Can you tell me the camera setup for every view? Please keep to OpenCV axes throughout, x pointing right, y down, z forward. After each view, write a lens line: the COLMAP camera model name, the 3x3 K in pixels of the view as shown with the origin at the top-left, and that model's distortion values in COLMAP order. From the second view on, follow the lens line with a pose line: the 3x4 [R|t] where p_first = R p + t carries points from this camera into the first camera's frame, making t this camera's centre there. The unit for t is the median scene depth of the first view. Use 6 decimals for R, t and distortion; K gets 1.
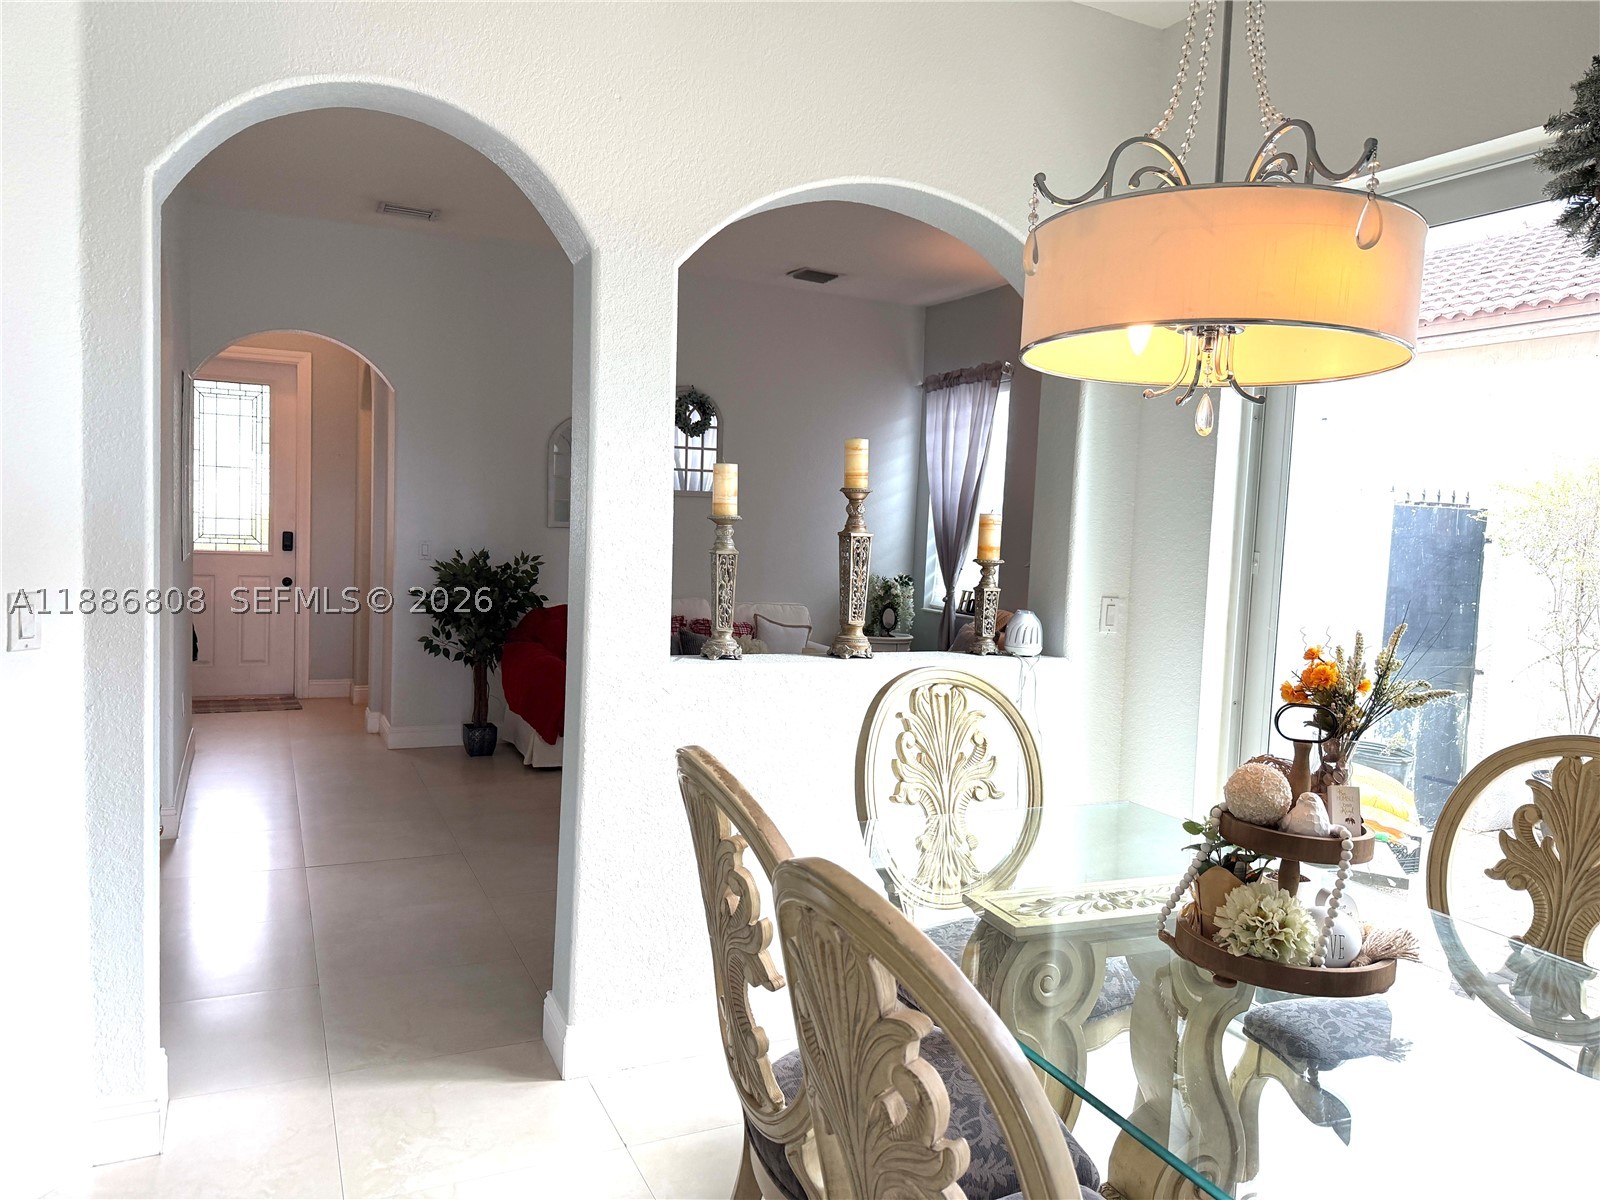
lens RADIAL K [[1134.2, 0, 800.2], [0, 1134.2, 599.1], [0, 0, 1]] dist [0.006807, -0.005264]
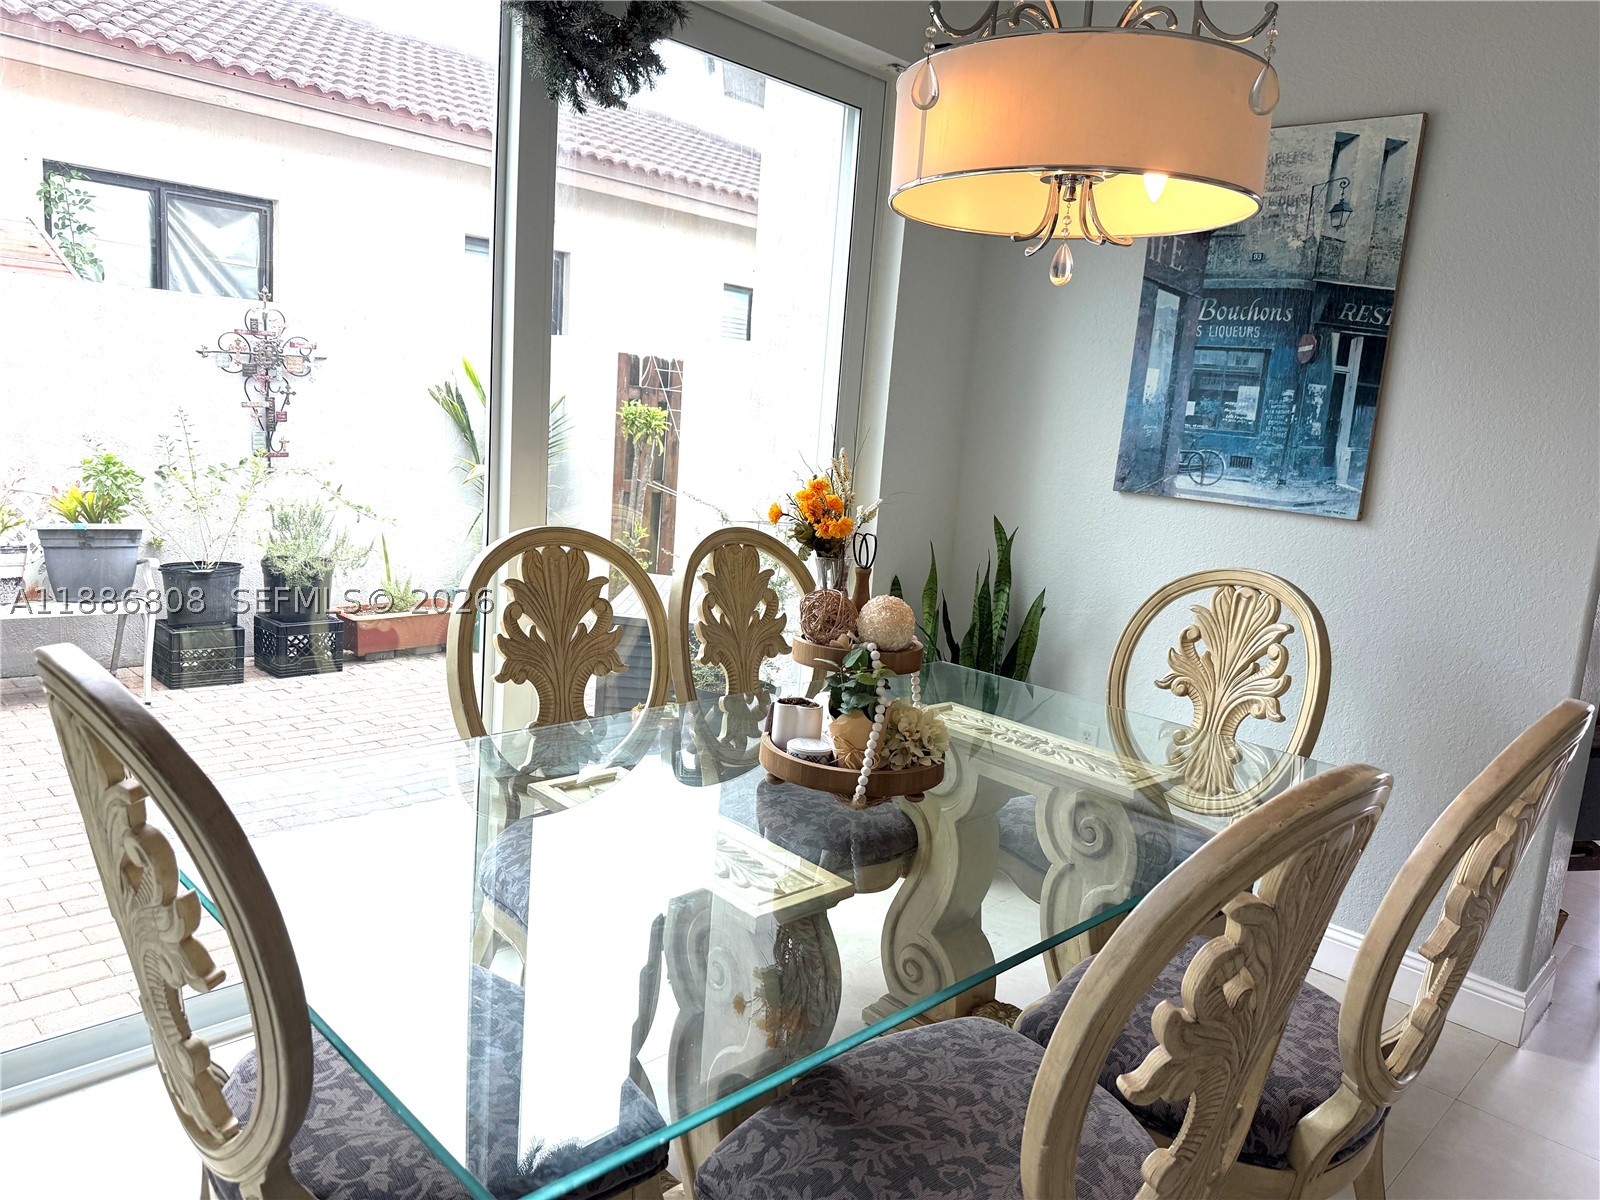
lens RADIAL K [[1134.2, 0, 802.8], [0, 1134.2, 591.5], [0, 0, 1]] dist [0.006807, -0.005264]
pose [[-0.333628, -0.221559, 0.916299, -0.411428], [-0.024528, 0.973700, 0.226508, -0.074701], [-0.942386, 0.053094, -0.330288, 1.091705]]
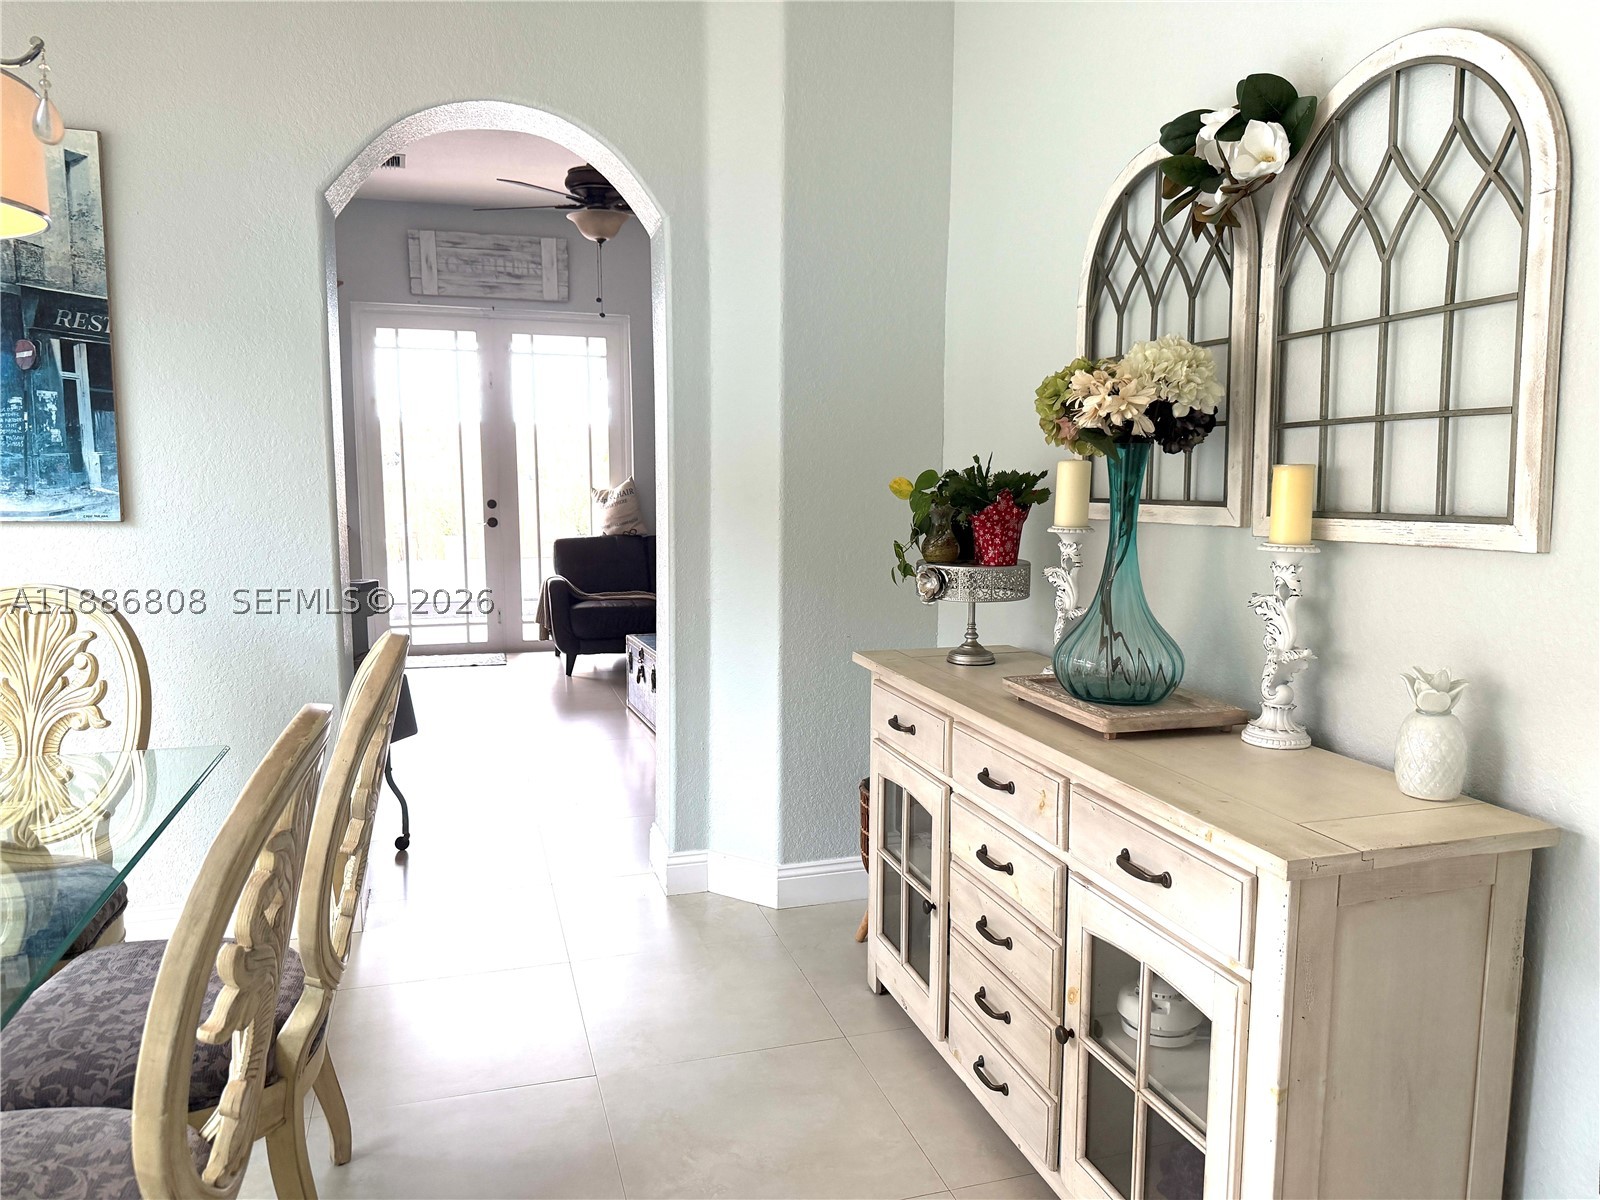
lens RADIAL K [[1134.2, 0, 800.9], [0, 1134.2, 596.6], [0, 0, 1]] dist [0.006807, -0.005264]
pose [[-0.987761, -0.067854, 0.140445, -0.403236], [-0.038901, 0.979133, 0.199463, -0.086915], [-0.151049, 0.191558, -0.969788, 1.253055]]
